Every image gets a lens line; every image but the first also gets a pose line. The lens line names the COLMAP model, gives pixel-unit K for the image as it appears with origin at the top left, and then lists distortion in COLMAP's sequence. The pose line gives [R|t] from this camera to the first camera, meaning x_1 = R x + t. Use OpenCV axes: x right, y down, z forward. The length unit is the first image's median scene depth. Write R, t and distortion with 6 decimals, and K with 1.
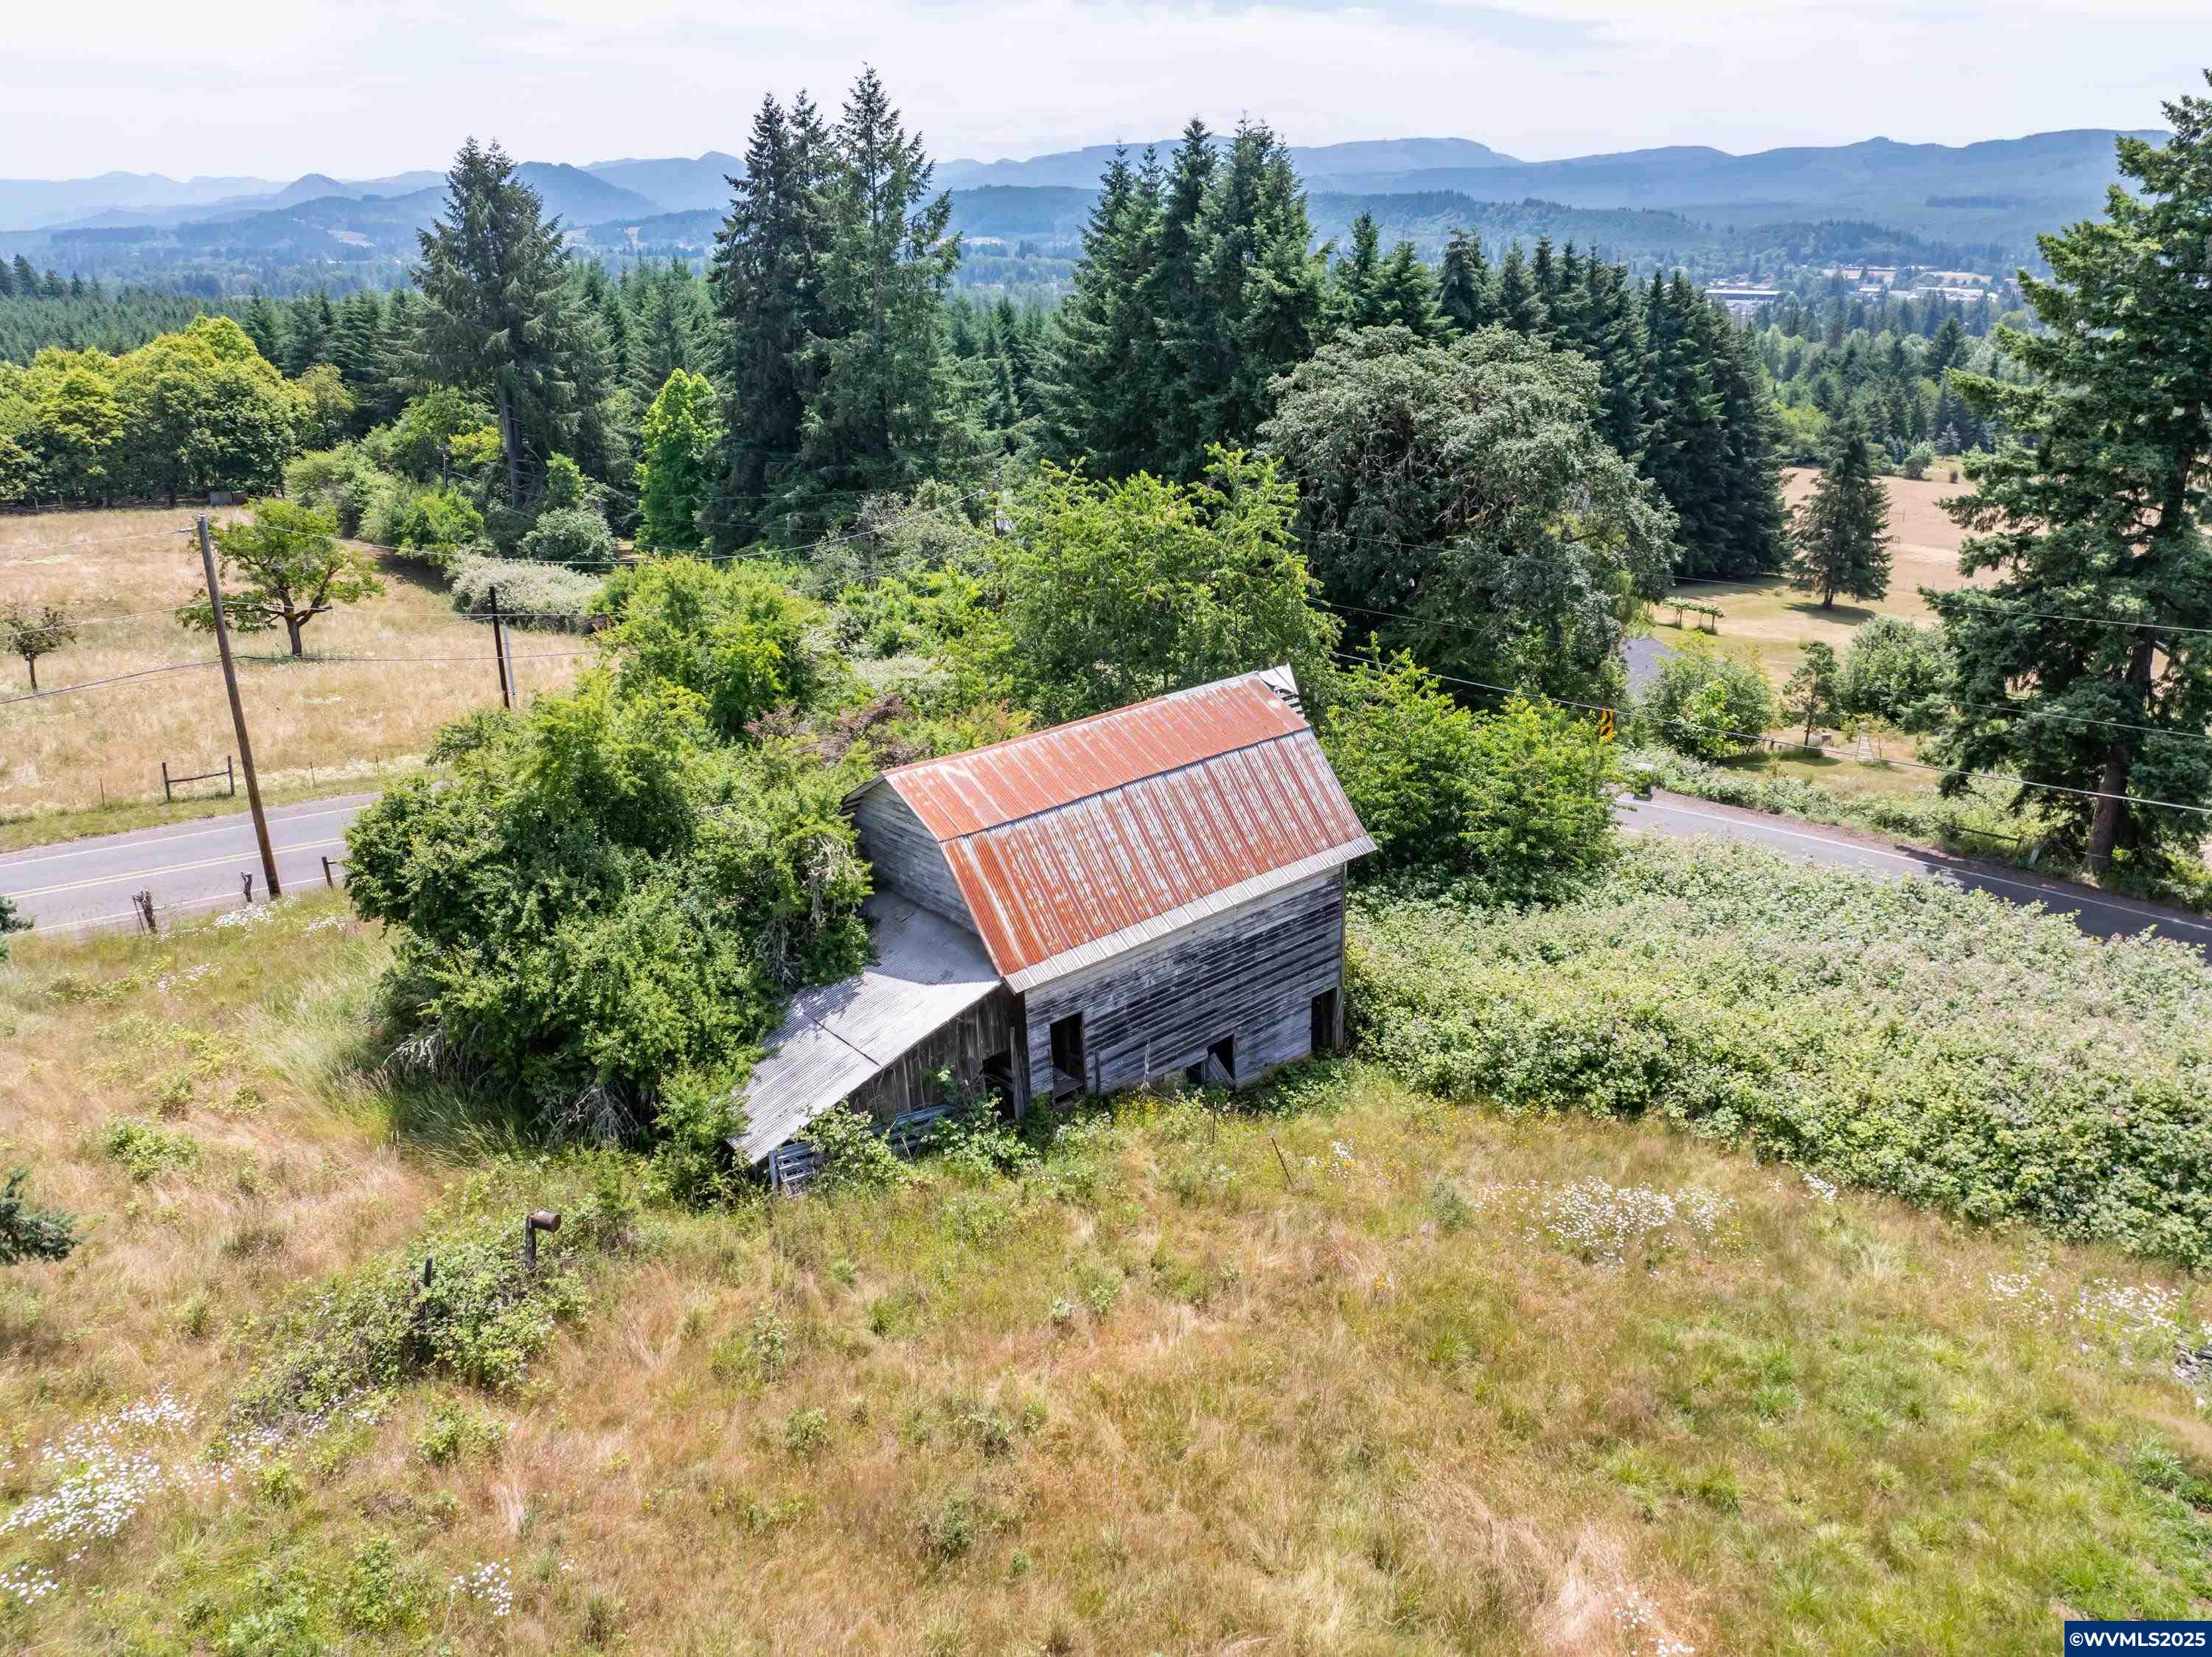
lens RADIAL K [[1547.9, 0, 1106.0], [0, 1547.9, 828.5], [0, 0, 1]] dist [-0.034710, -0.004854]
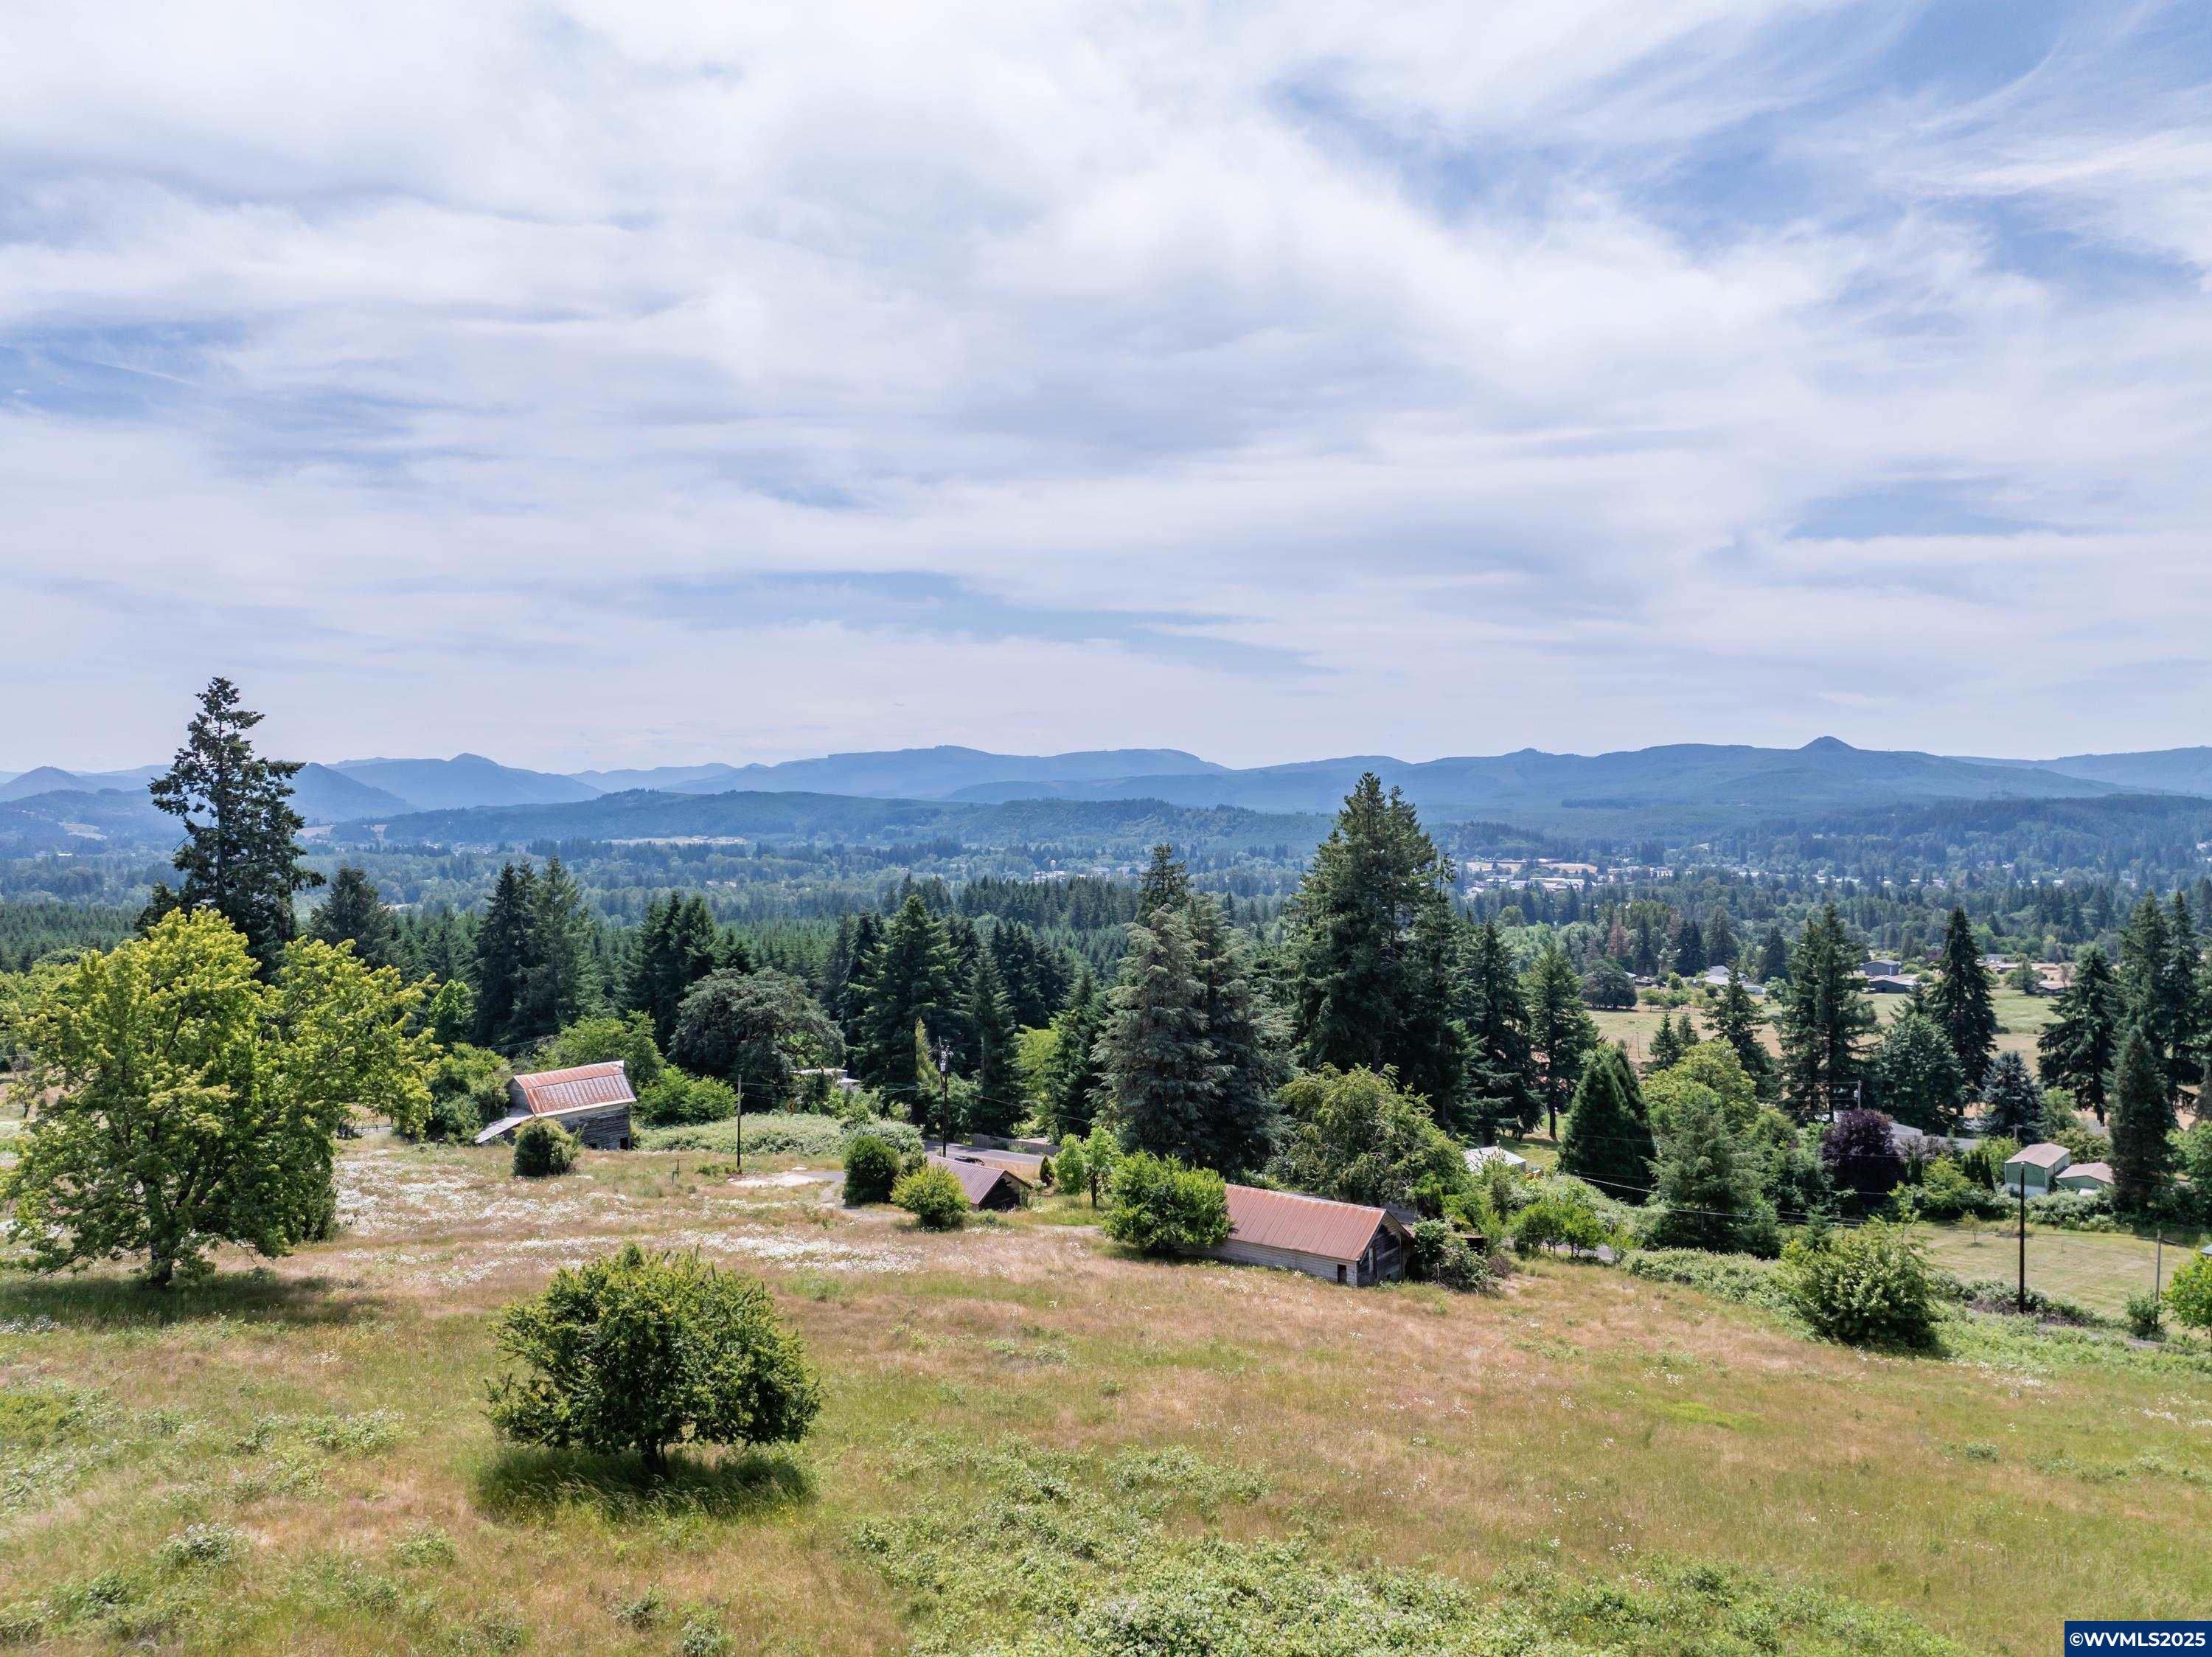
lens RADIAL K [[1547.9, 0, 1106.0], [0, 1547.9, 828.5], [0, 0, 1]] dist [-0.034710, -0.004854]
pose [[0.986691, 0.001930, 0.162594, 0.273401], [0.056982, 0.932417, -0.356863, 0.324544], [-0.152294, 0.361378, 0.919898, -1.207820]]
